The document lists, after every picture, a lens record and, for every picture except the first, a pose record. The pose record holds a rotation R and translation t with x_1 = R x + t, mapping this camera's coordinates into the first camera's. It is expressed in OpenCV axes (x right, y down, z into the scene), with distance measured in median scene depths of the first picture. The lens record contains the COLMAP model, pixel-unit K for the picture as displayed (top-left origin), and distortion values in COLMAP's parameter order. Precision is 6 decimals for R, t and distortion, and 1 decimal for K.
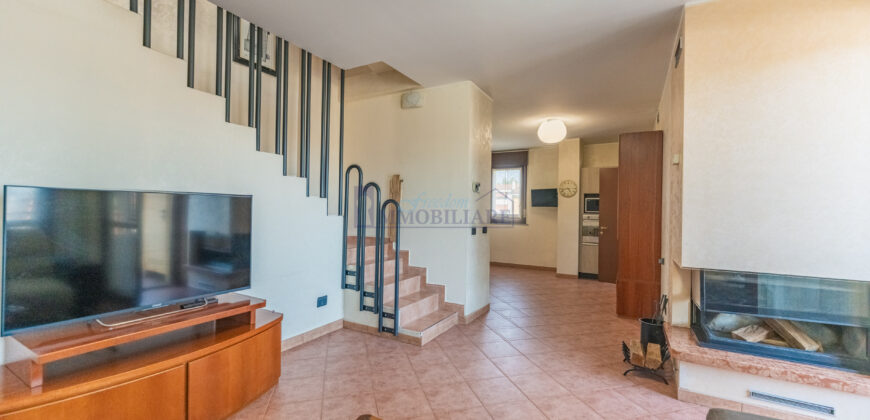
lens RADIAL K [[344.0, 0, 435.0], [0, 344.0, 210.0], [0, 0, 1]] dist [0.000020, -0.000457]
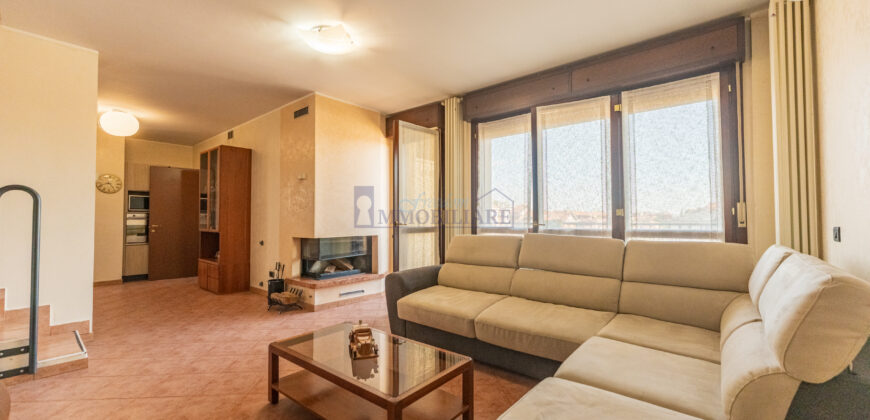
lens RADIAL K [[344.9, 0, 432.1], [0, 344.9, 210.7], [0, 0, 1]] dist [0.000530, -0.000032]
pose [[0.192975, 0.008069, 0.981170, -0.337037], [-0.003468, 0.999966, -0.007542, 0.011780], [-0.981197, -0.001948, 0.192997, 0.015781]]
